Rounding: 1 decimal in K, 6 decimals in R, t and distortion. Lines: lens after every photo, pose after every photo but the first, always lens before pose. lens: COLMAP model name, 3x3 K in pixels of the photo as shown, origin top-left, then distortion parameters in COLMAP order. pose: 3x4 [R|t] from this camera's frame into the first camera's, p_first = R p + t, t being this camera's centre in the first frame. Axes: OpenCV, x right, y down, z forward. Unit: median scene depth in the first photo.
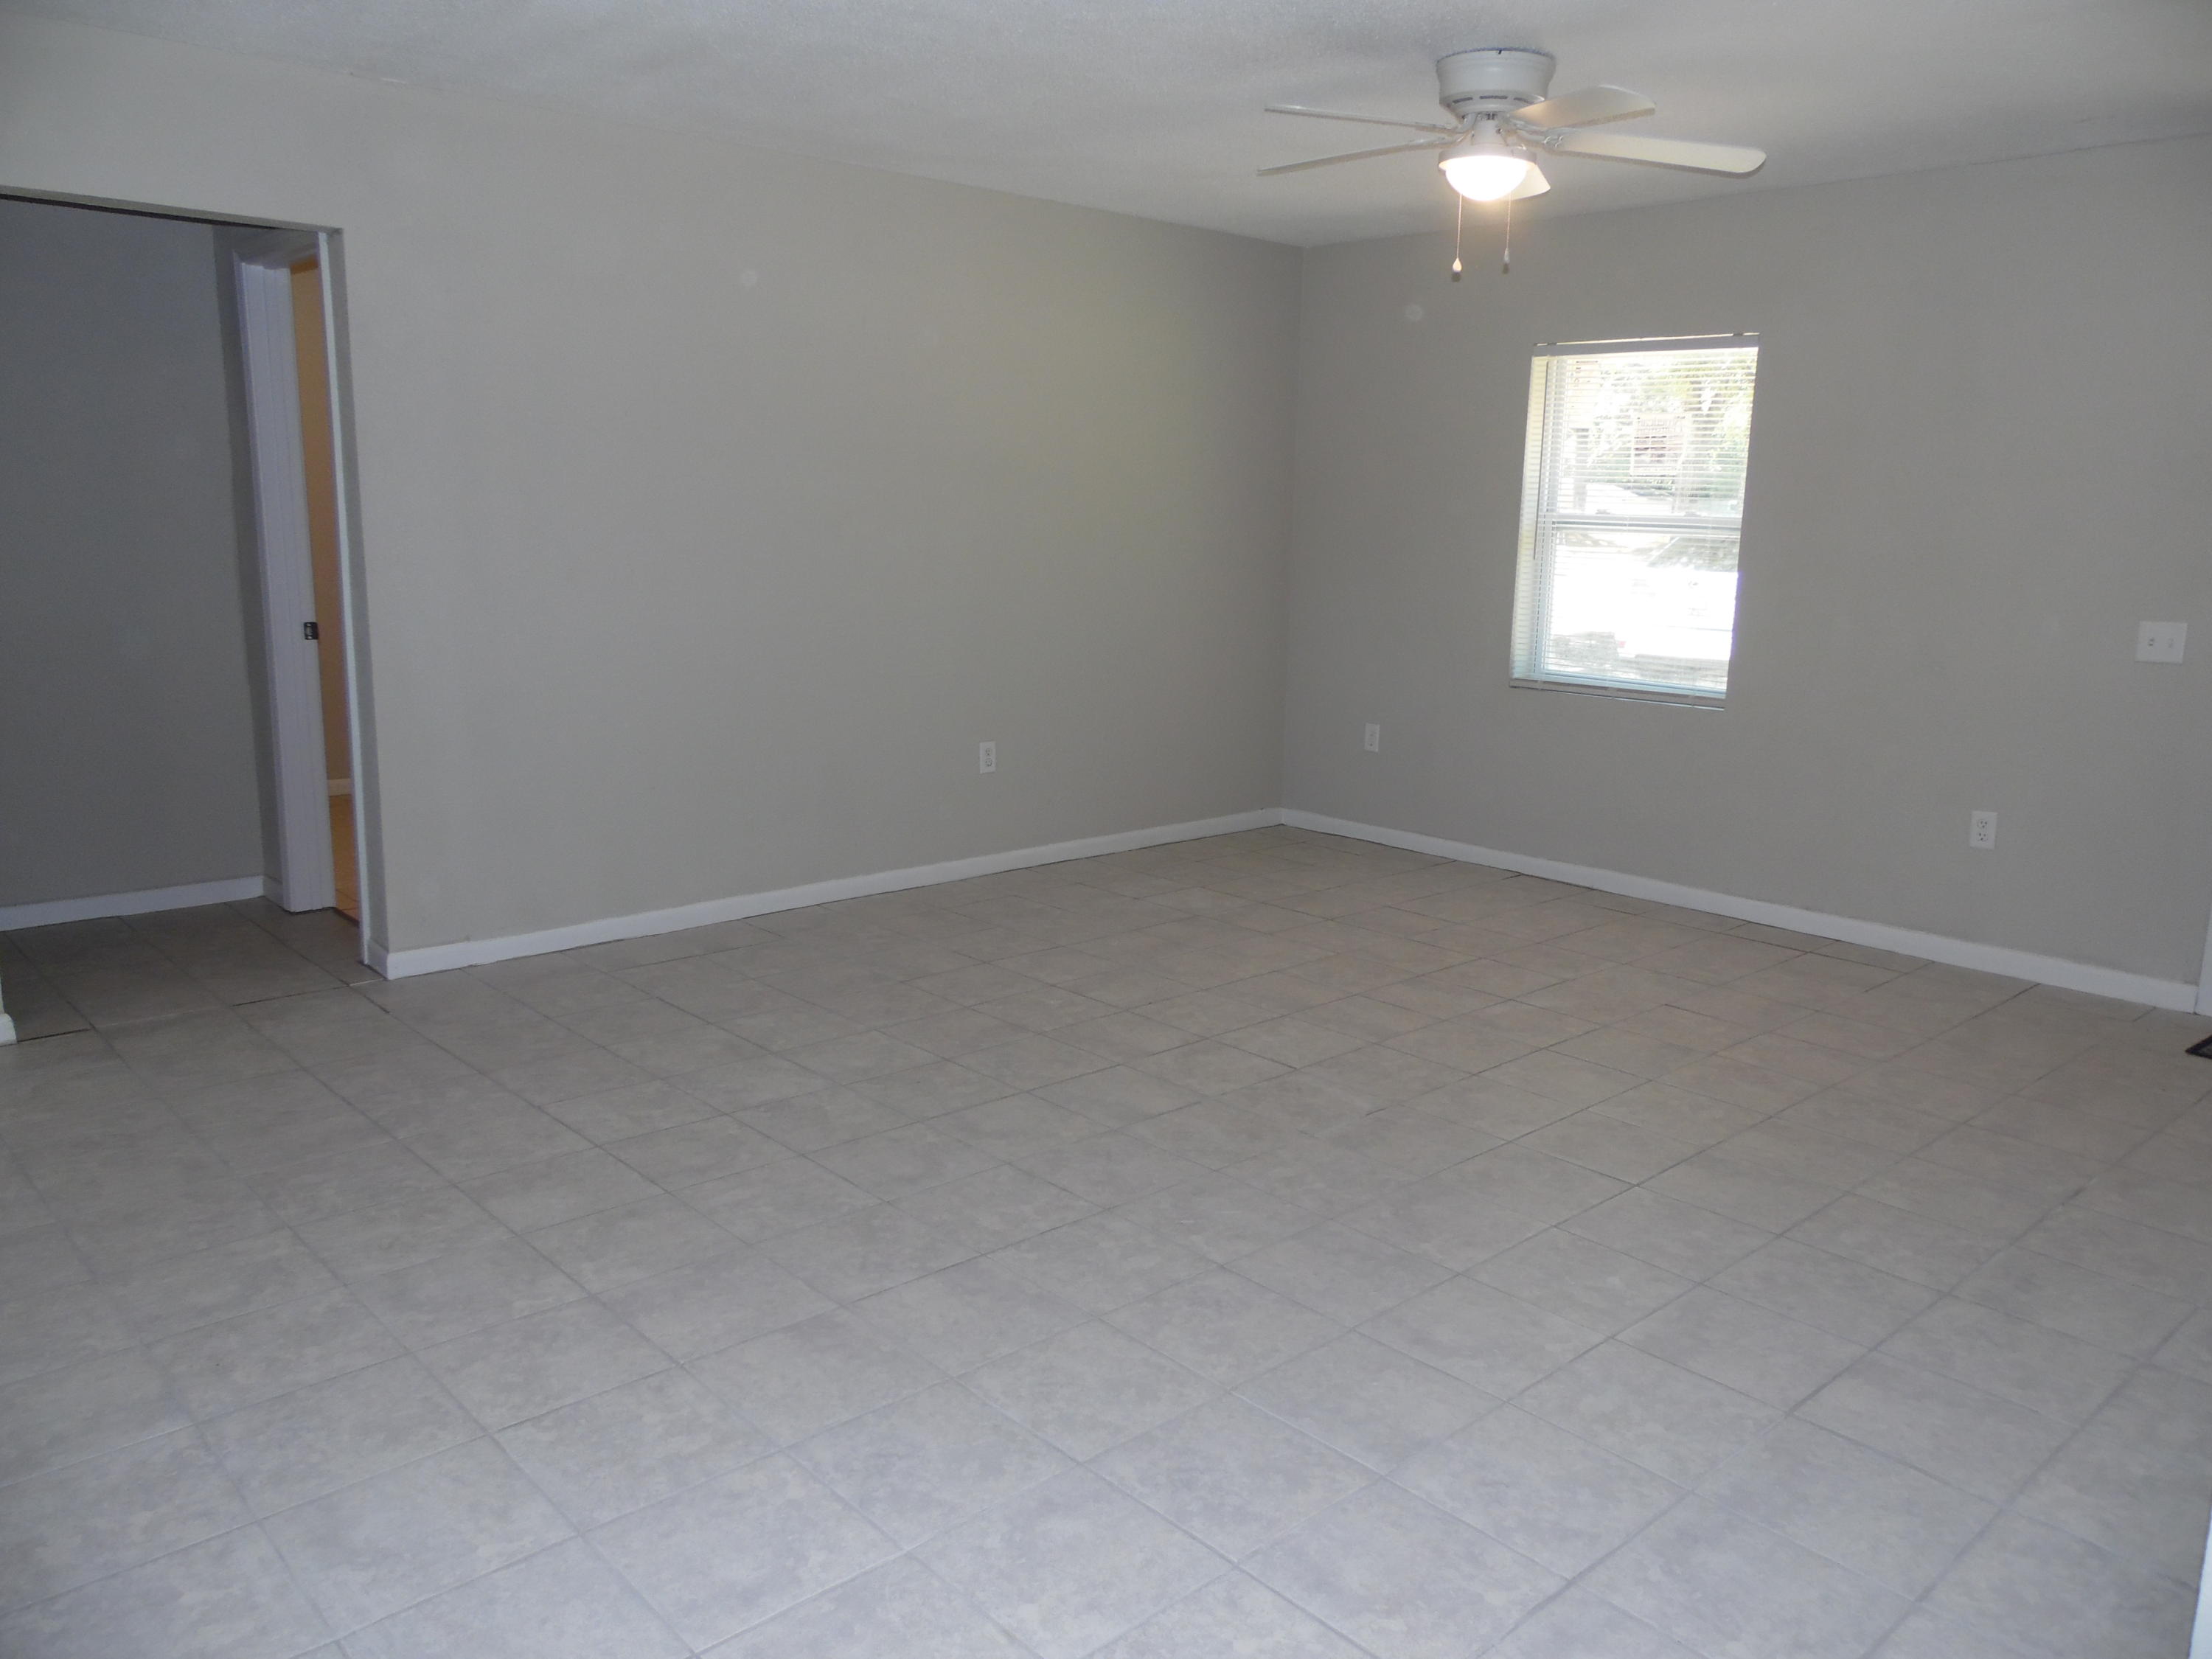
lens RADIAL K [[1645.3, 0, 1106.0], [0, 1645.3, 829.5], [0, 0, 1]] dist [-0.046626, 0.081681]
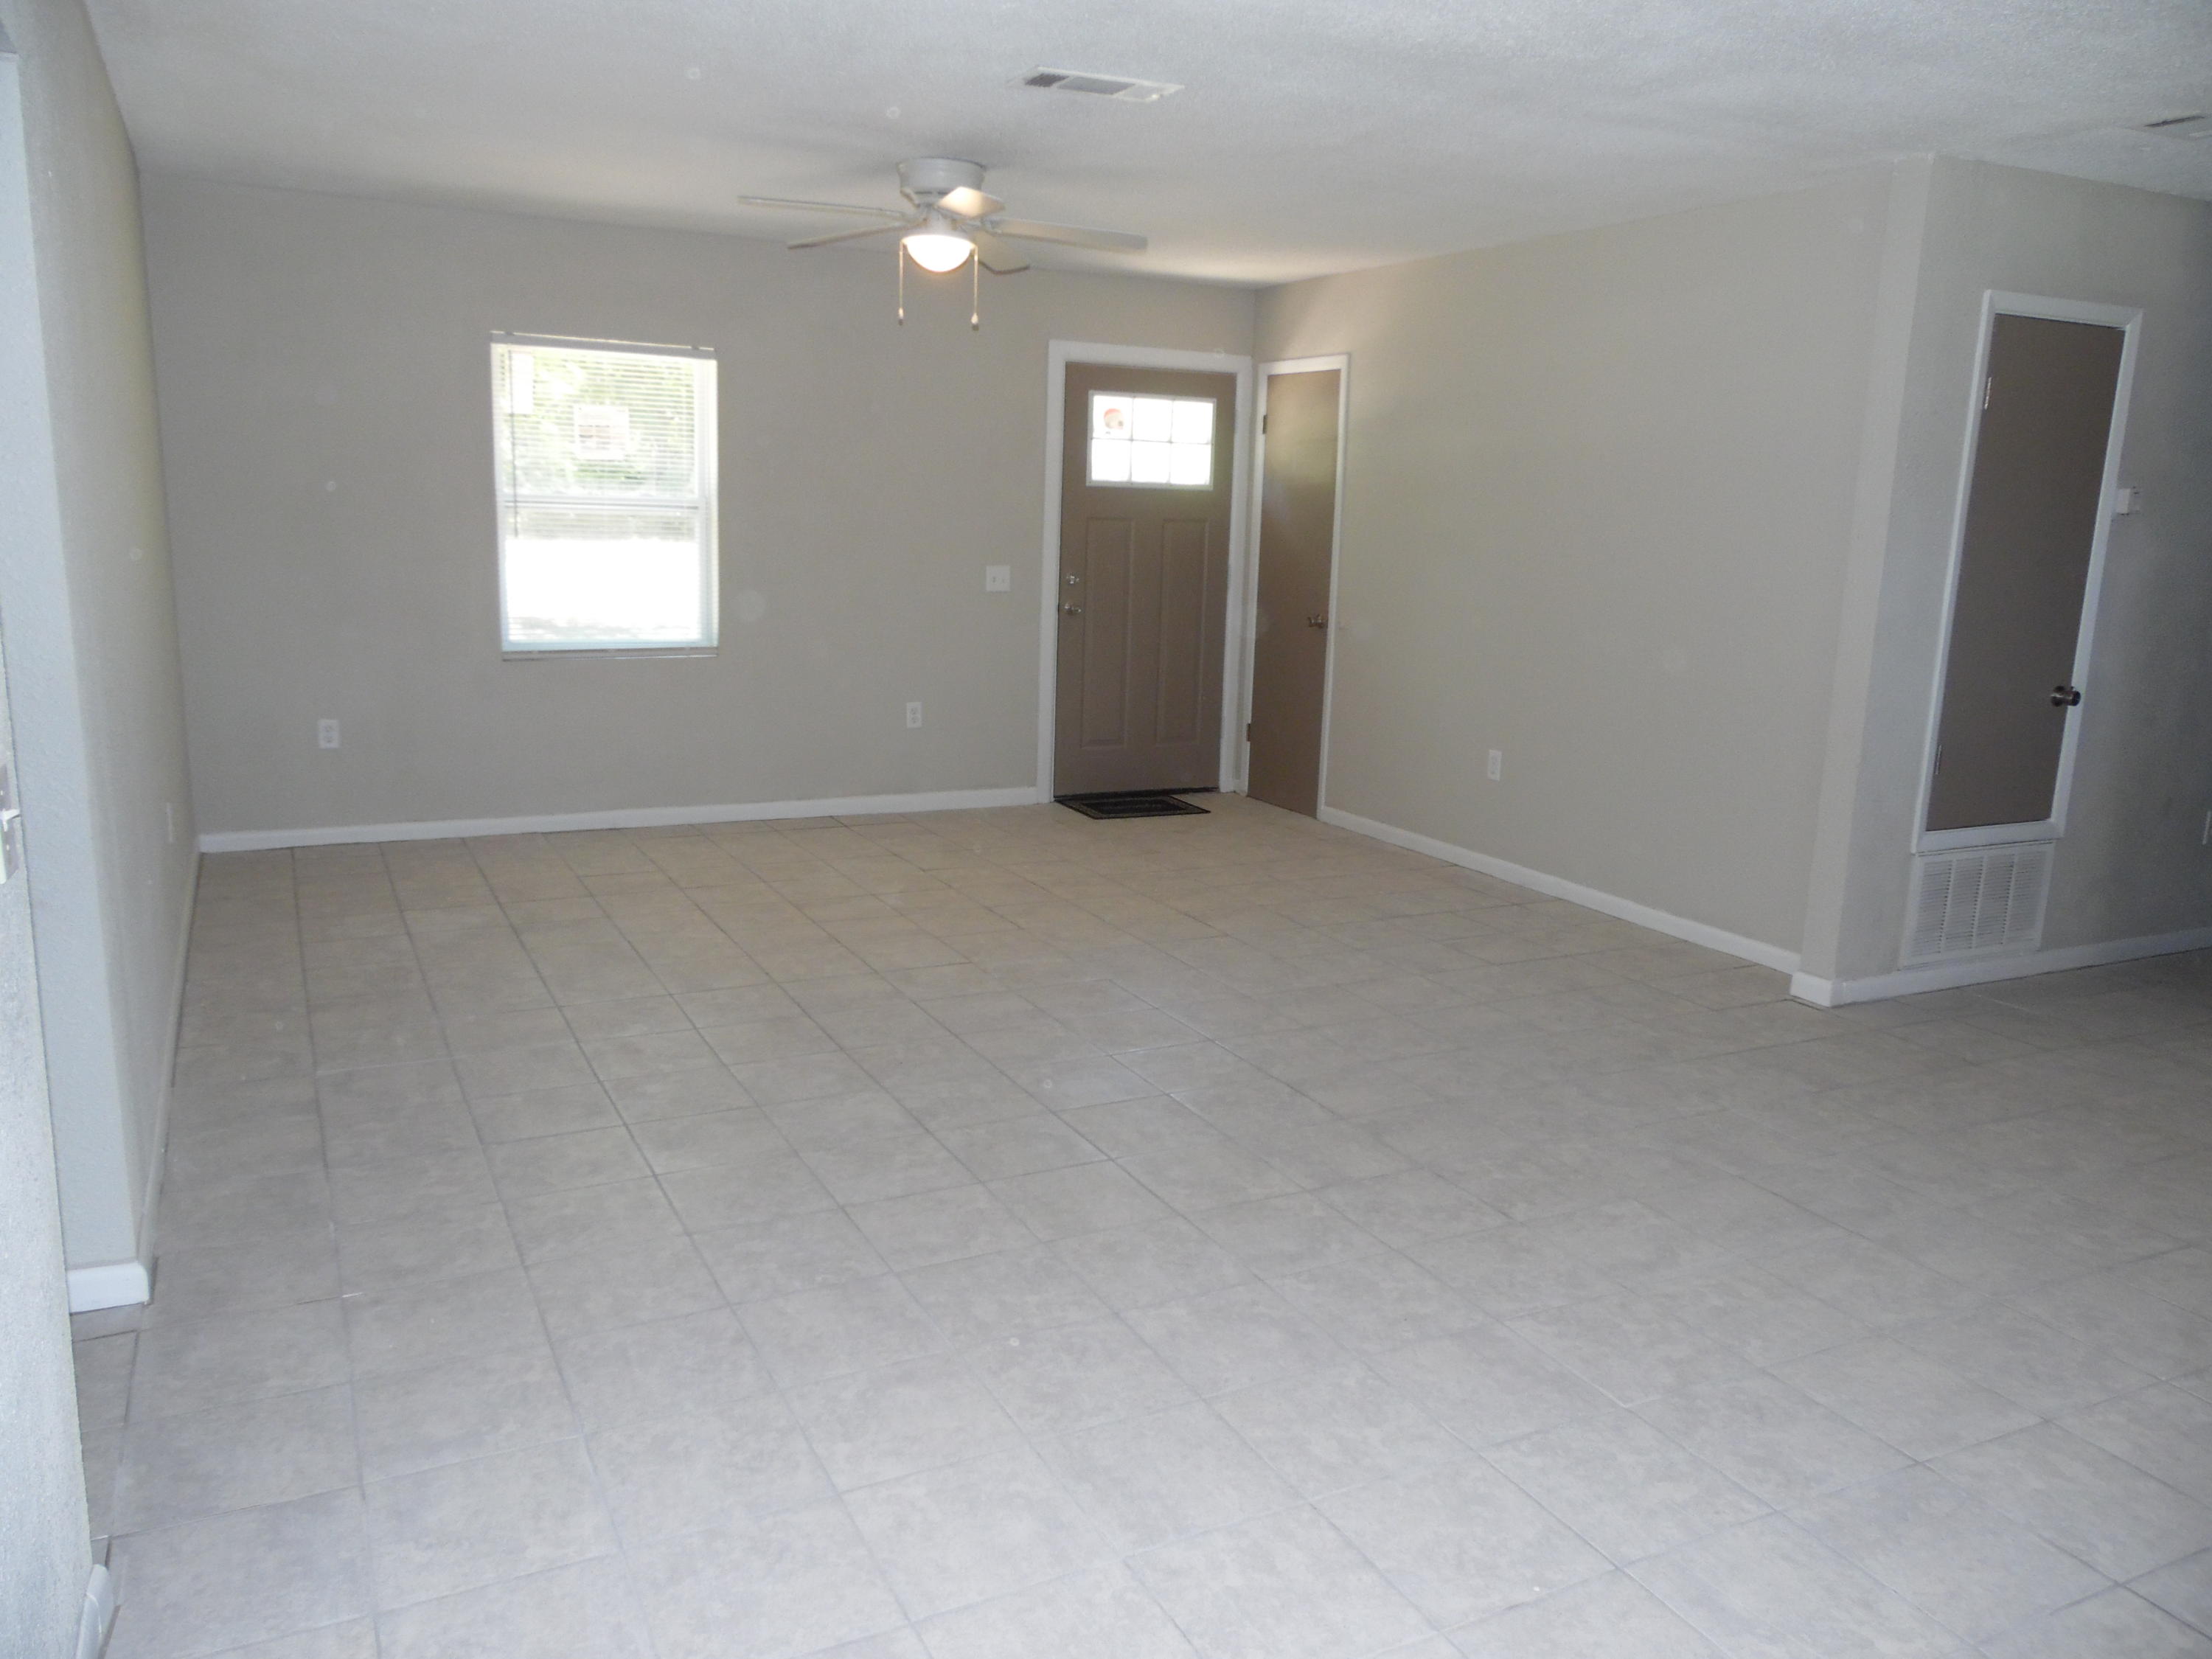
lens RADIAL K [[1645.3, 0, 1106.0], [0, 1645.3, 829.5], [0, 0, 1]] dist [-0.046626, 0.081681]
pose [[0.263532, -0.202865, 0.943078, -0.944010], [0.160435, 0.973239, 0.164521, -0.131525], [-0.951216, 0.107946, 0.289026, 0.494305]]
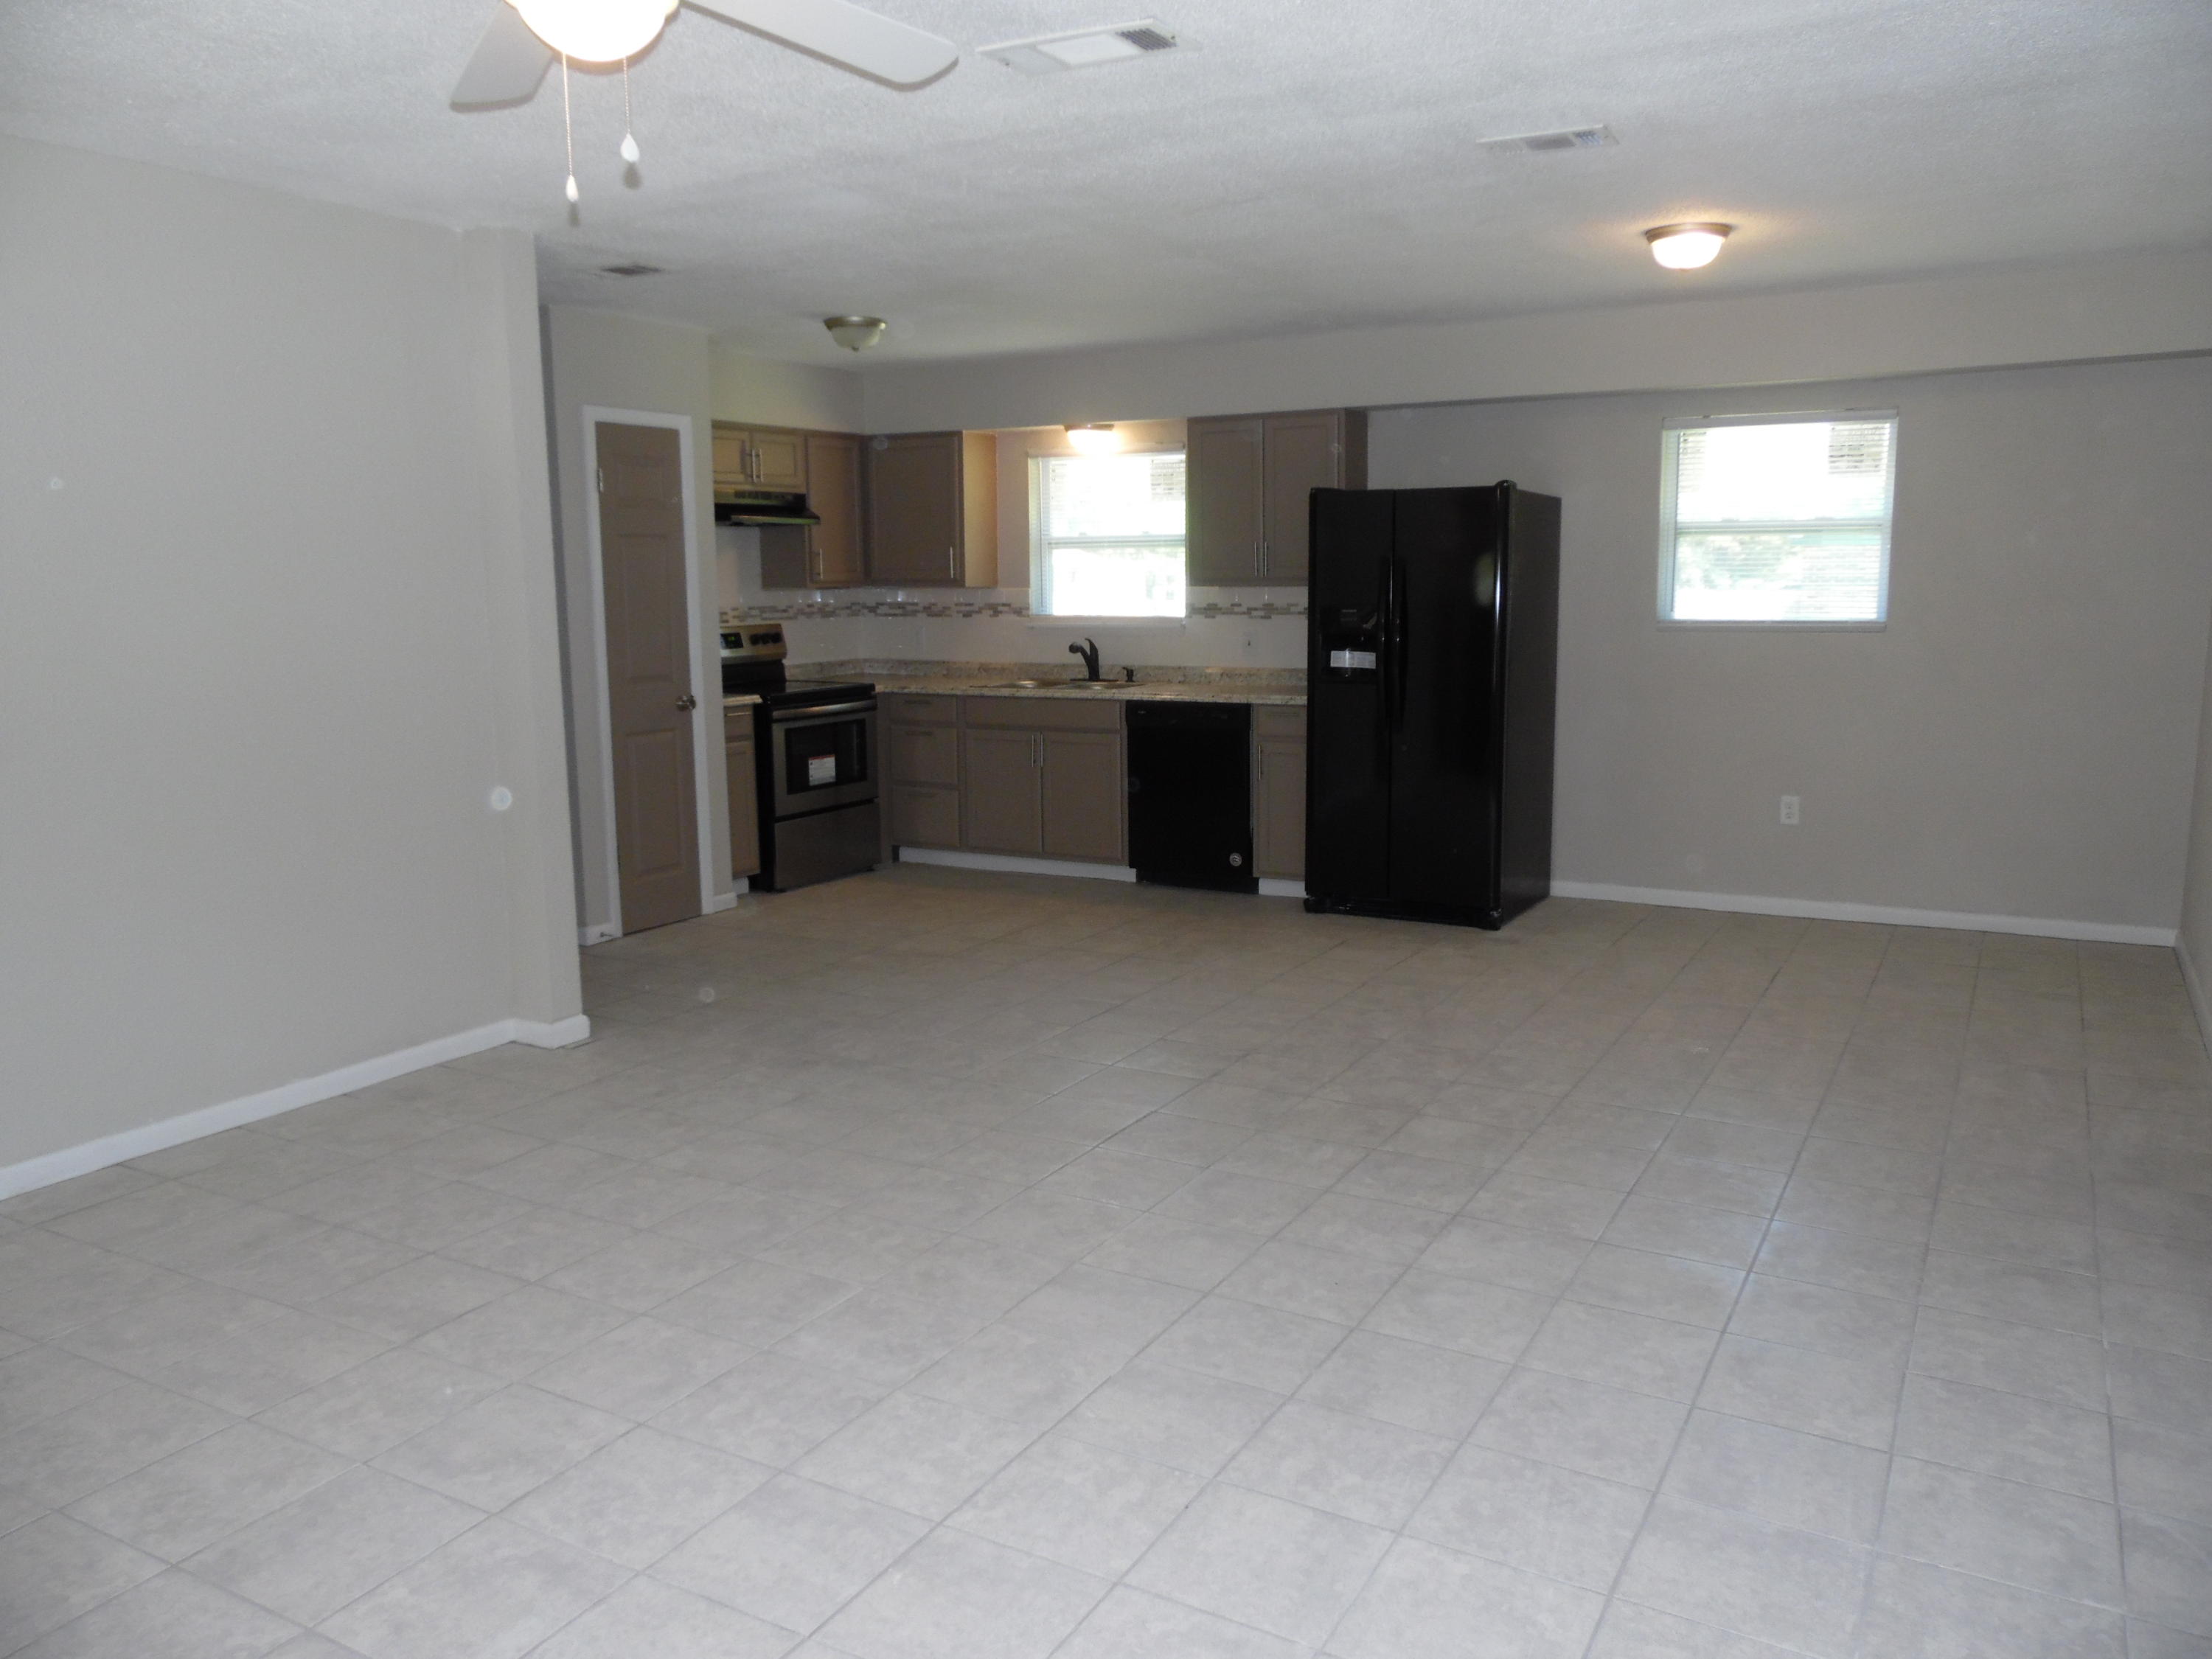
lens RADIAL K [[1645.3, 0, 1106.0], [0, 1645.3, 829.5], [0, 0, 1]] dist [-0.046626, 0.081681]
pose [[-0.951810, 0.039647, -0.304116, 0.220388], [-0.066005, 0.941890, 0.329374, -0.301188], [0.299502, 0.333574, -0.893883, 1.472950]]
